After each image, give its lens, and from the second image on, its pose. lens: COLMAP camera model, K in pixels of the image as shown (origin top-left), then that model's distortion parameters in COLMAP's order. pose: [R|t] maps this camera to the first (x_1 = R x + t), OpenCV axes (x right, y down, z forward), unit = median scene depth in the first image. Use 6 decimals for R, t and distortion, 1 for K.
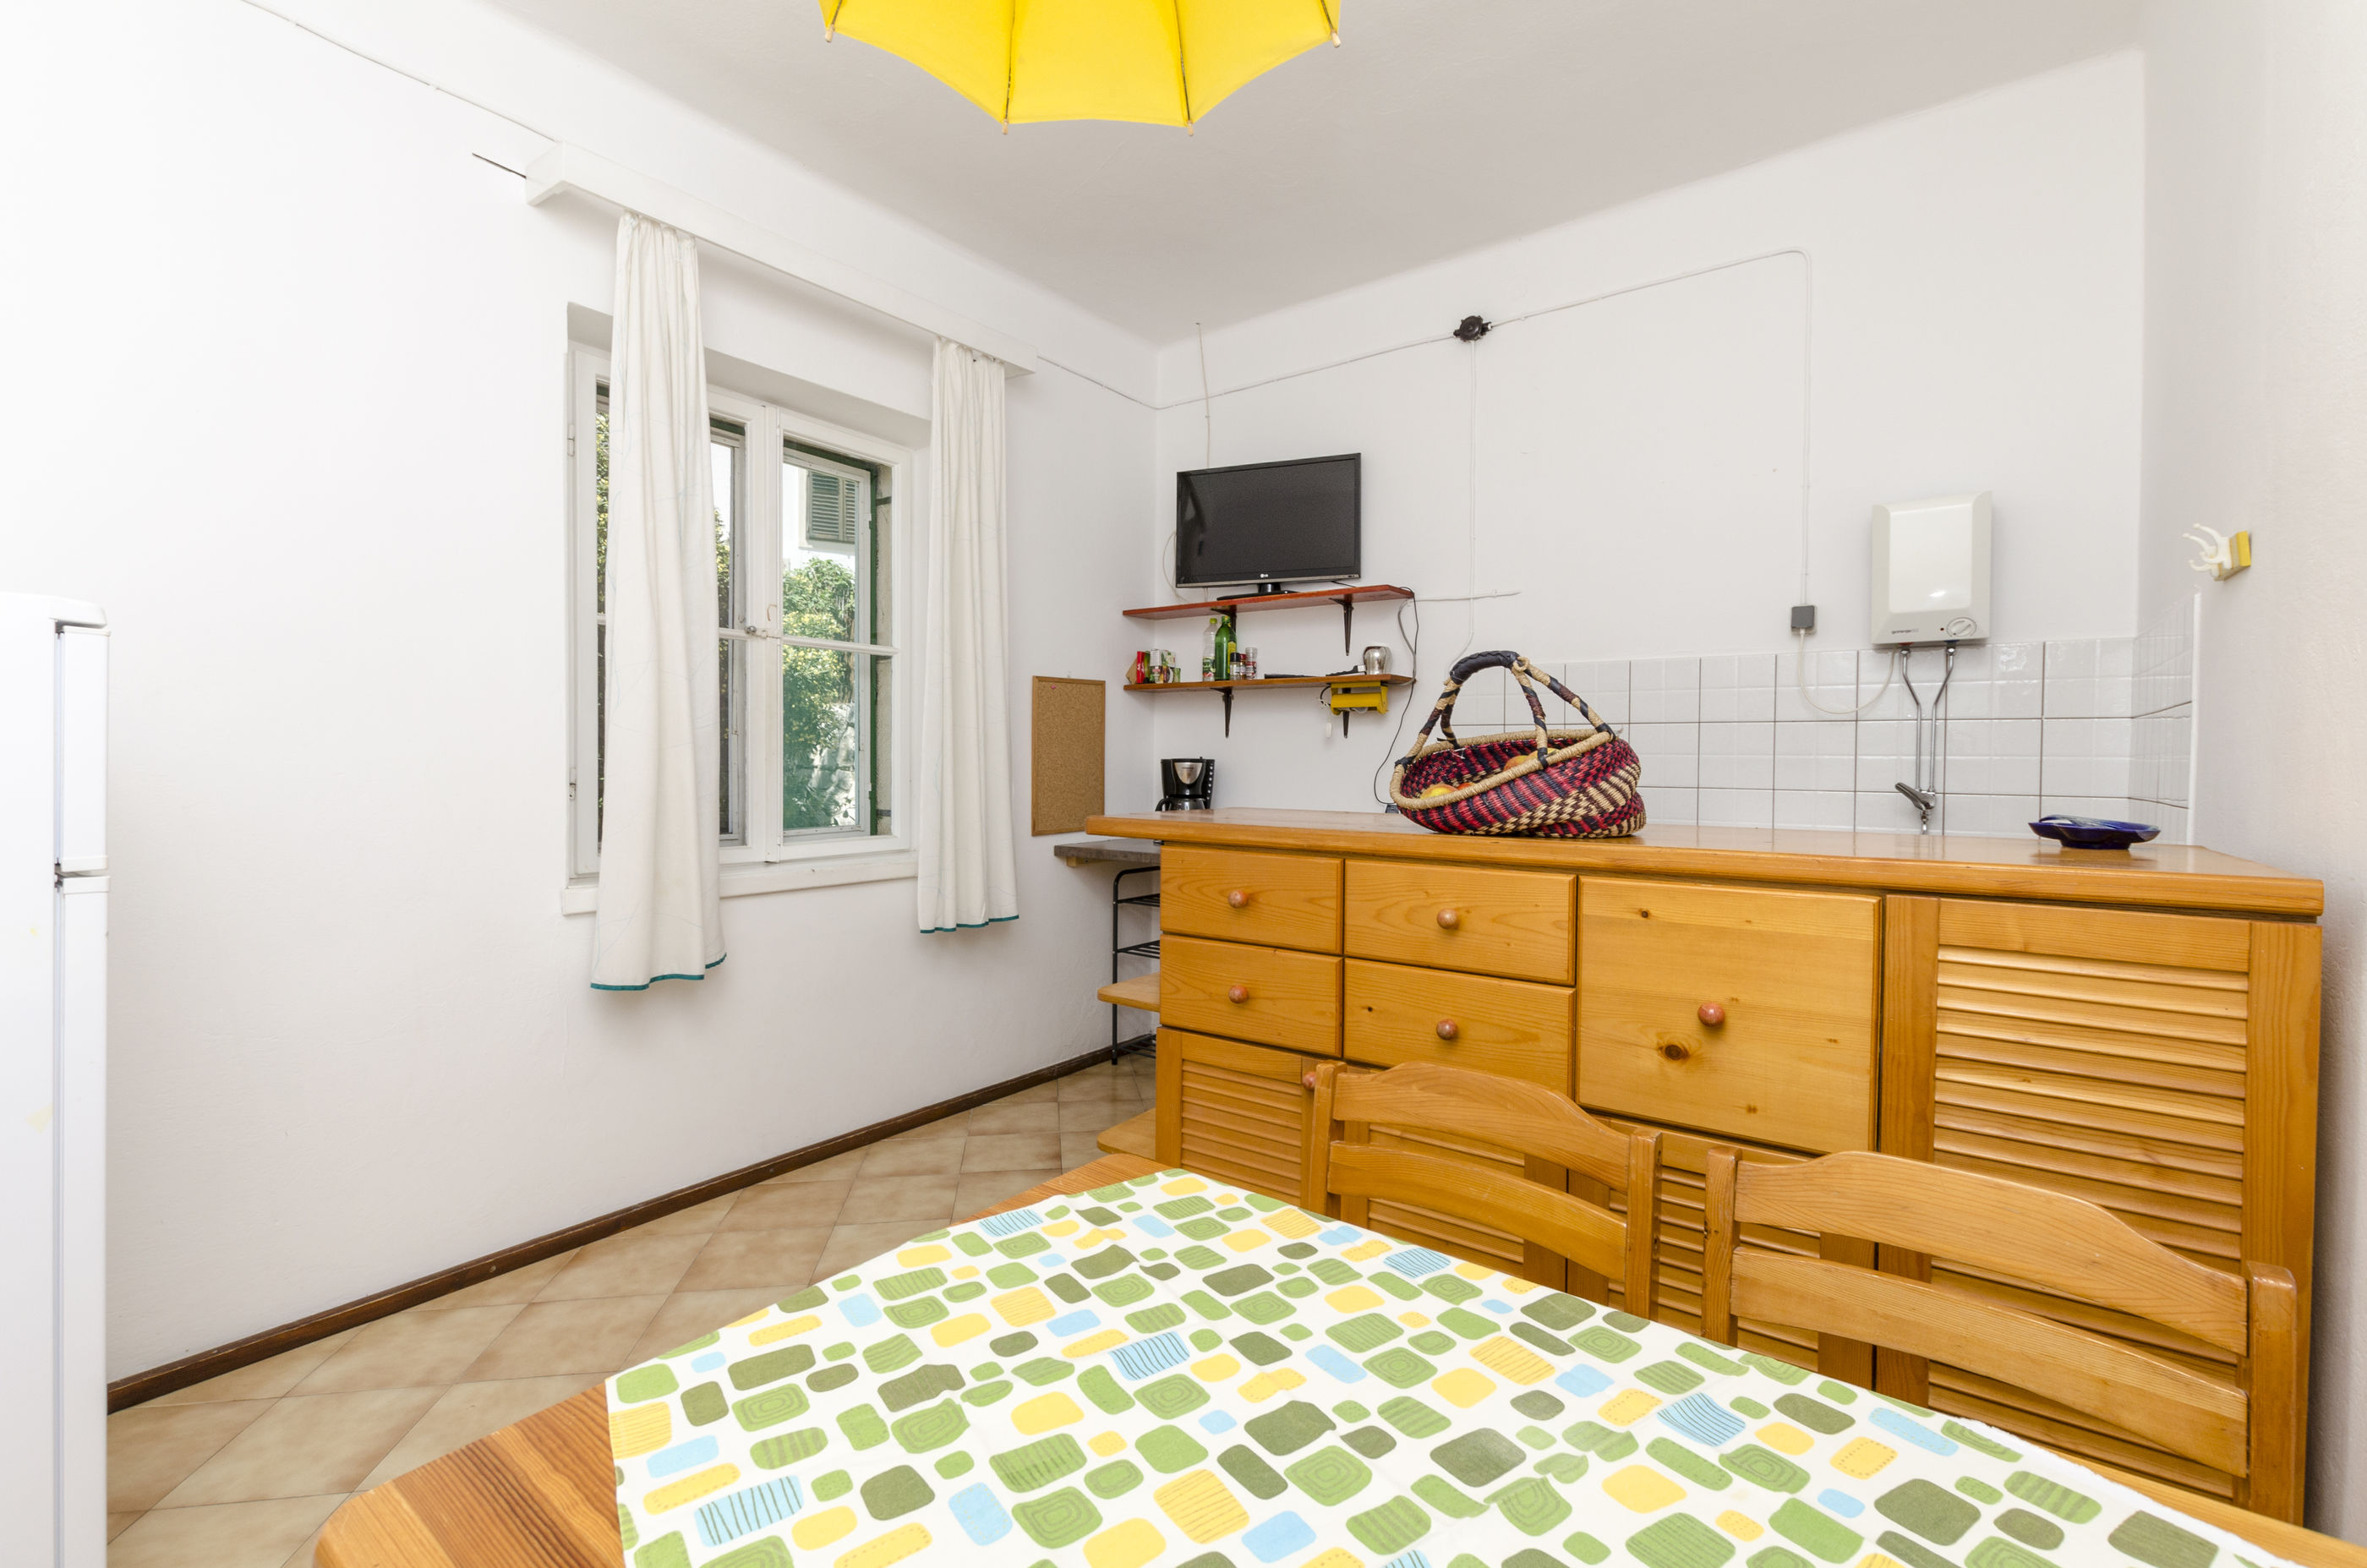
lens RADIAL K [[1019.2, 0, 1204.4], [0, 1019.2, 775.7], [0, 0, 1]] dist [0.008623, -0.001472]
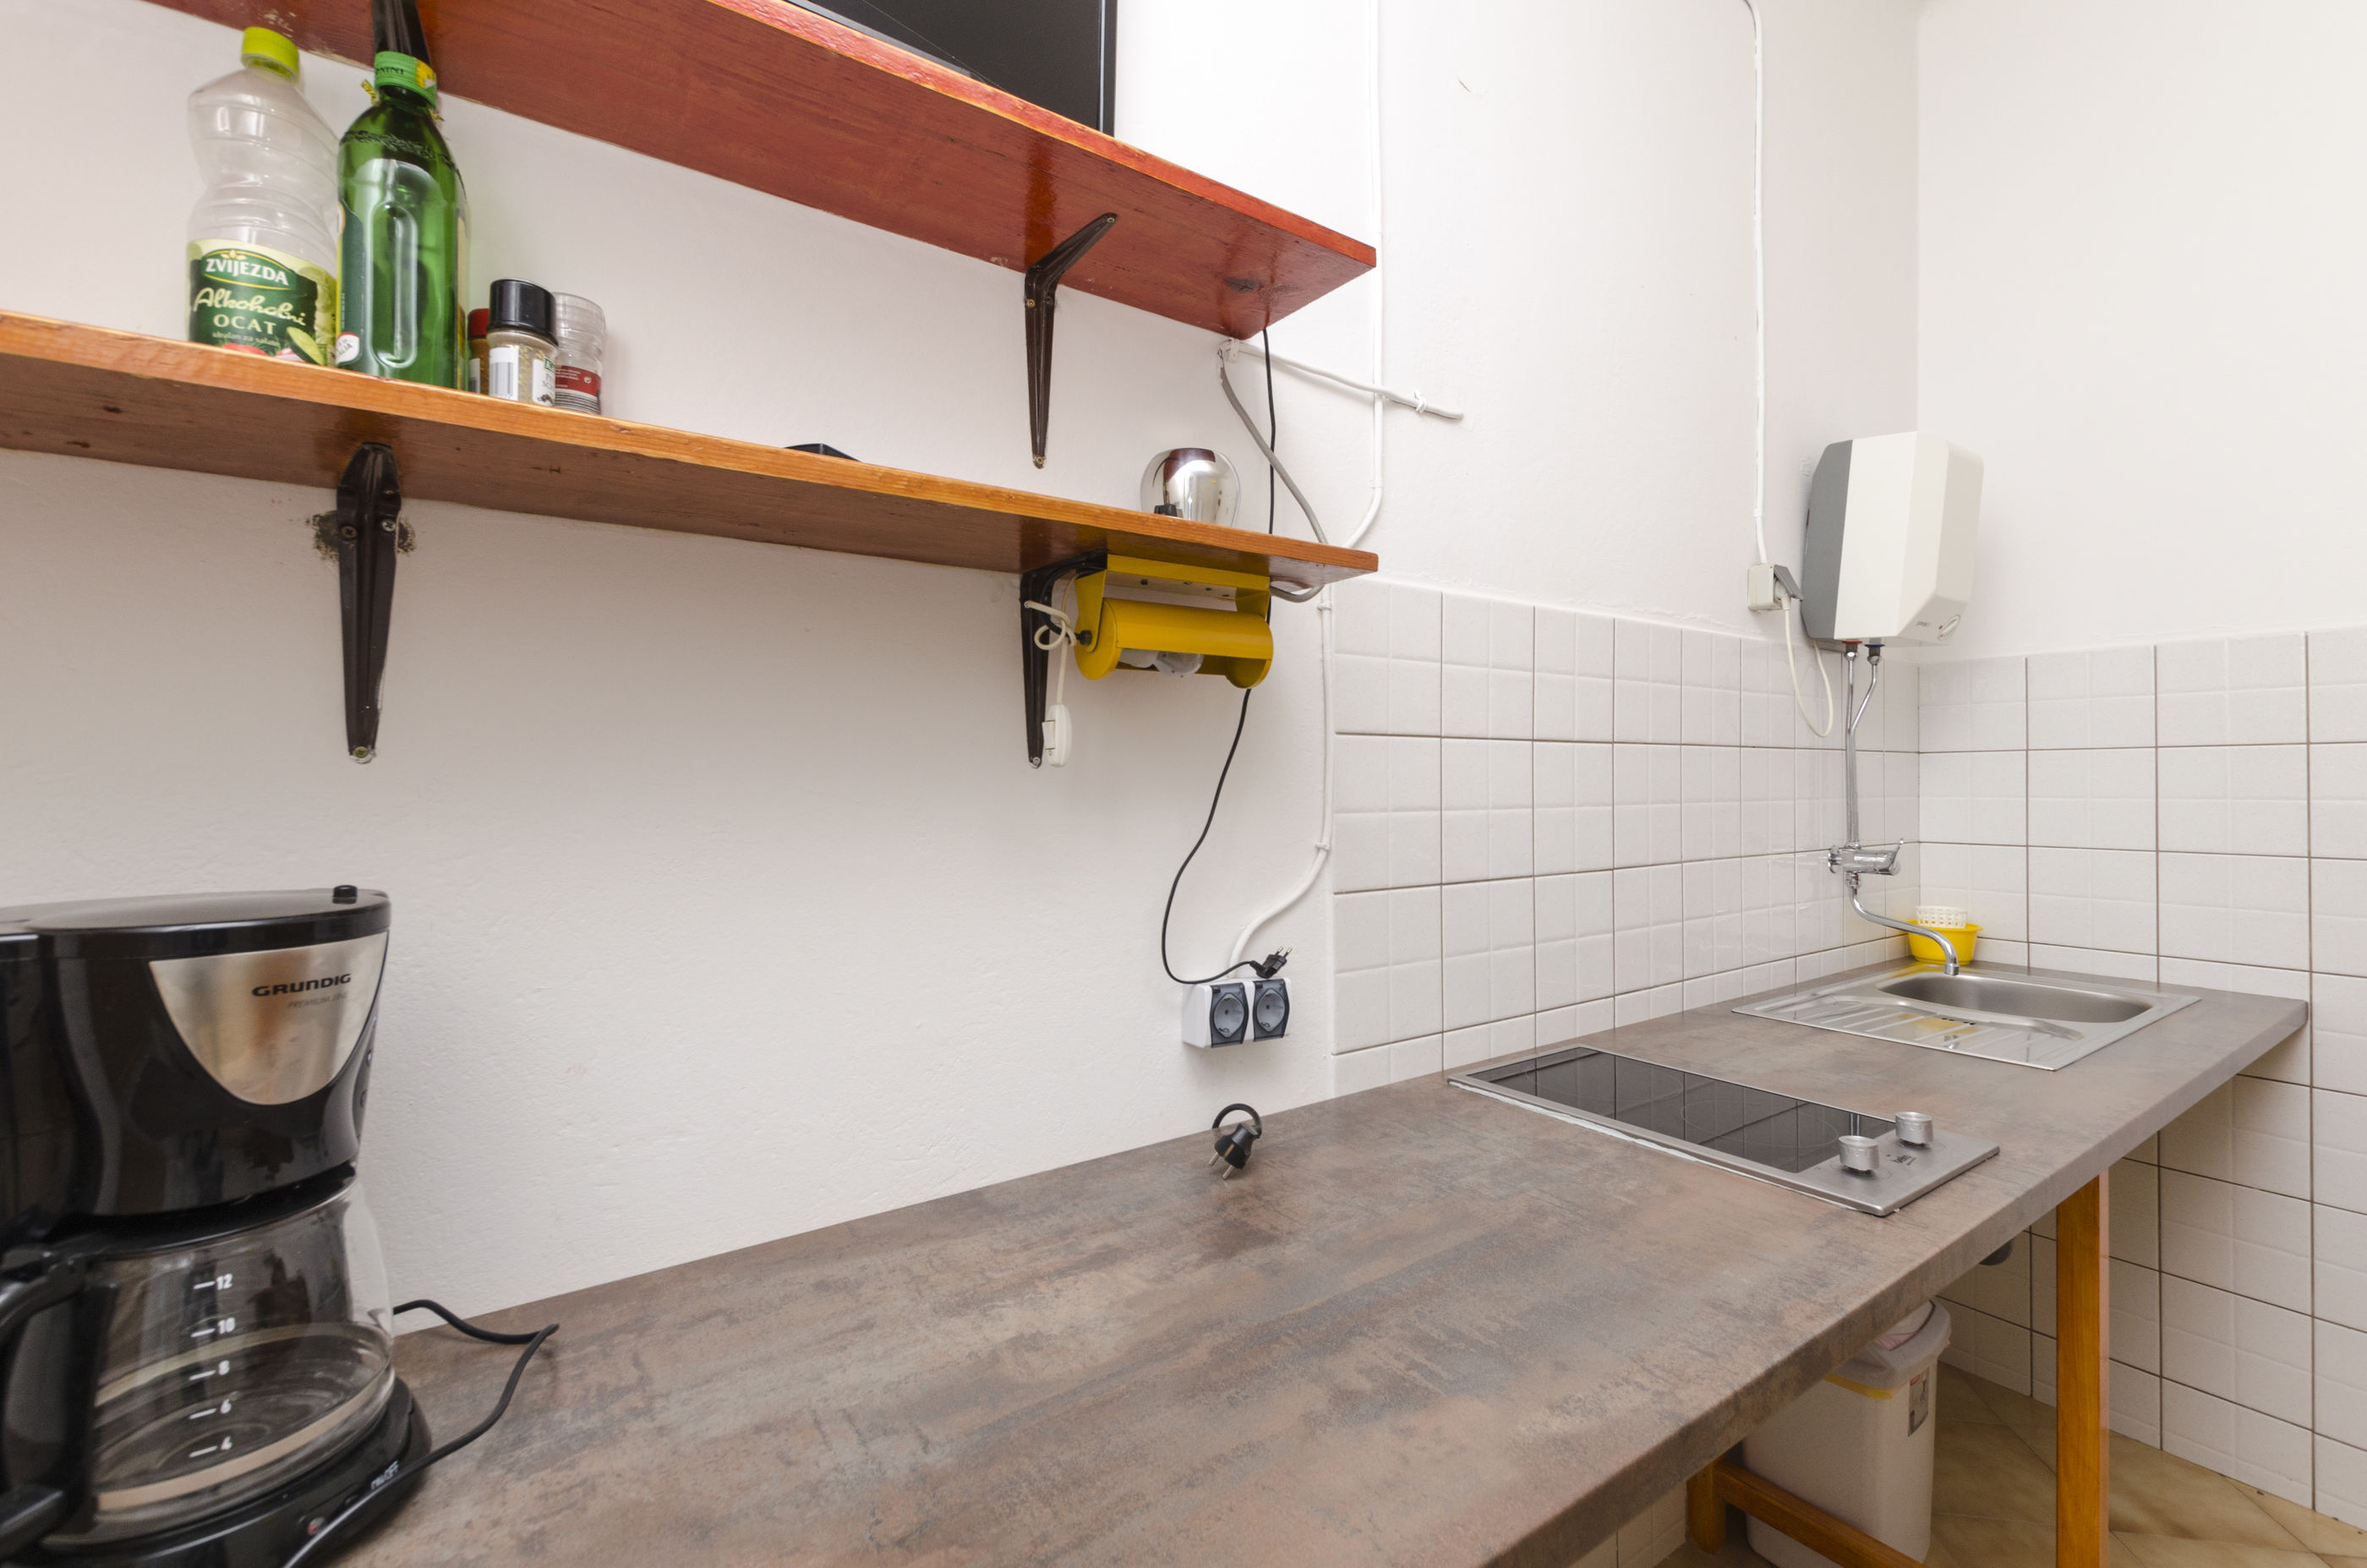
lens RADIAL K [[1019.2, 0, 1191.6], [0, 1019.2, 777.5], [0, 0, 1]] dist [0.008623, -0.001472]
pose [[0.316484, -0.005105, 0.948584, -0.253286], [0.025402, 0.999673, -0.003096, -0.075640], [-0.948258, 0.025076, 0.316510, 1.957957]]
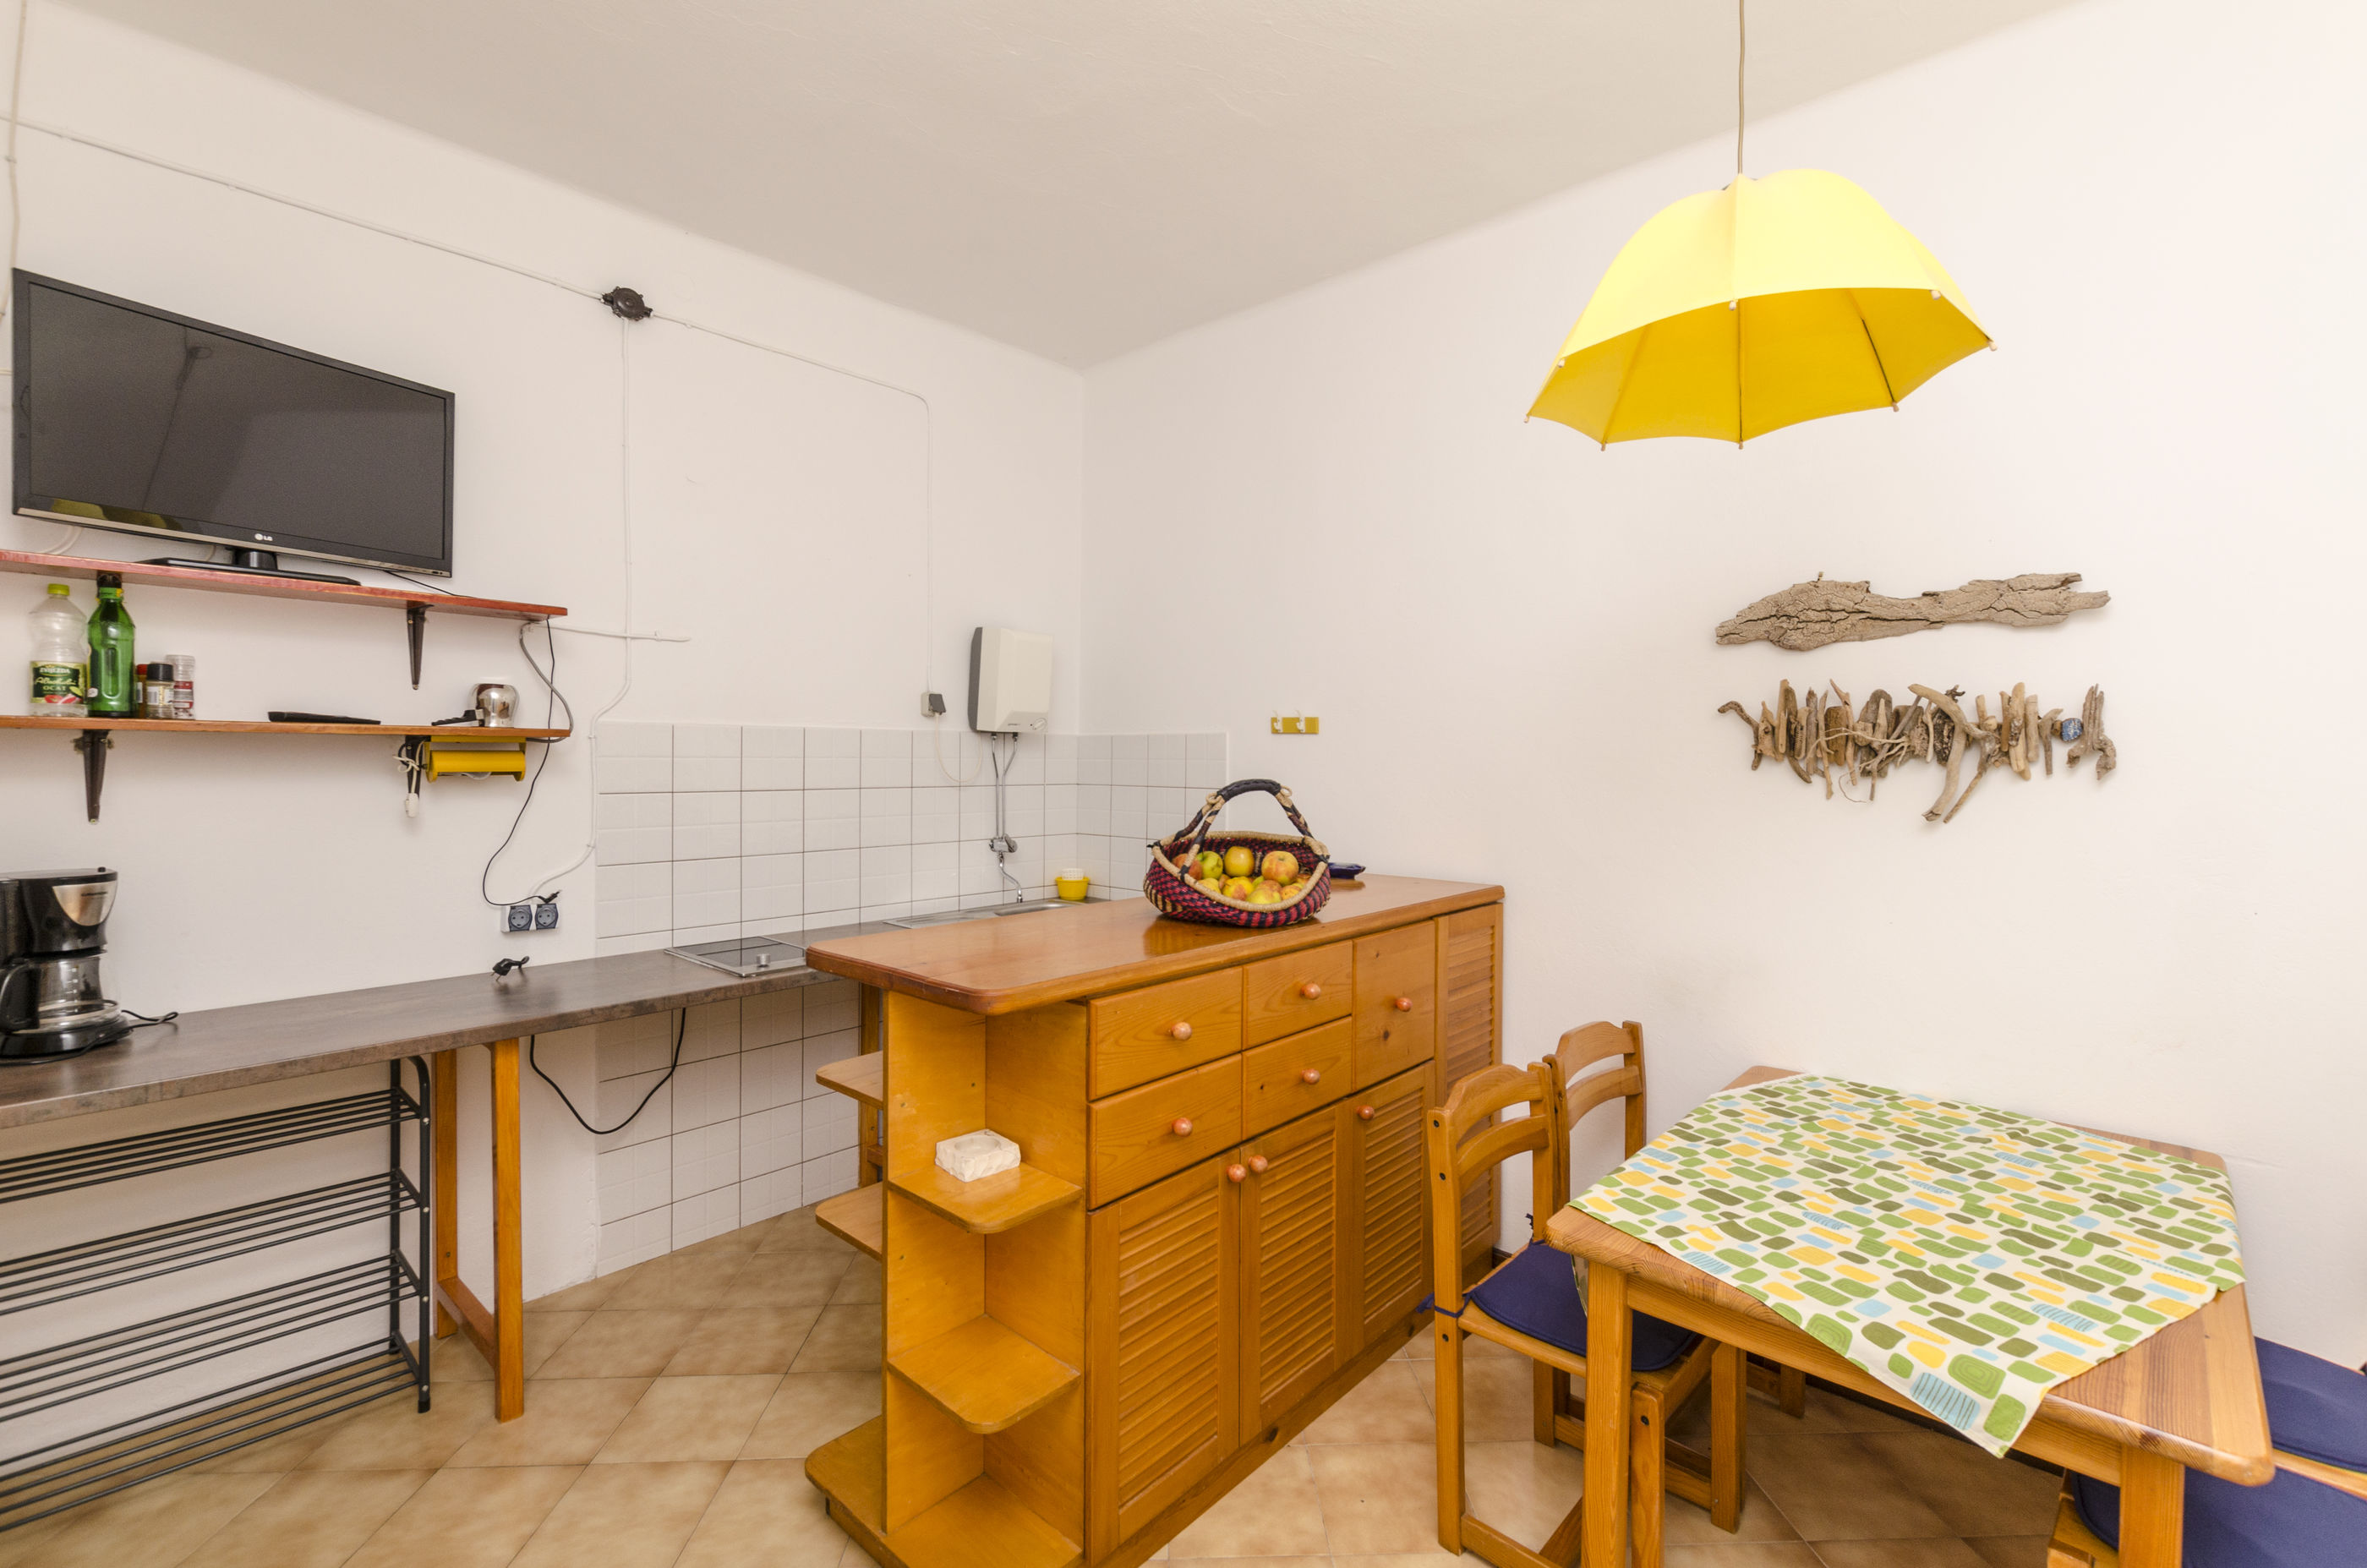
lens RADIAL K [[1019.2, 0, 1186.2], [0, 1019.2, 768.6], [0, 0, 1]] dist [0.008623, -0.001472]
pose [[0.111997, -0.021018, 0.993486, -1.035156], [0.012068, 0.999731, 0.019789, -0.167980], [-0.993635, 0.009773, 0.112221, 0.978654]]
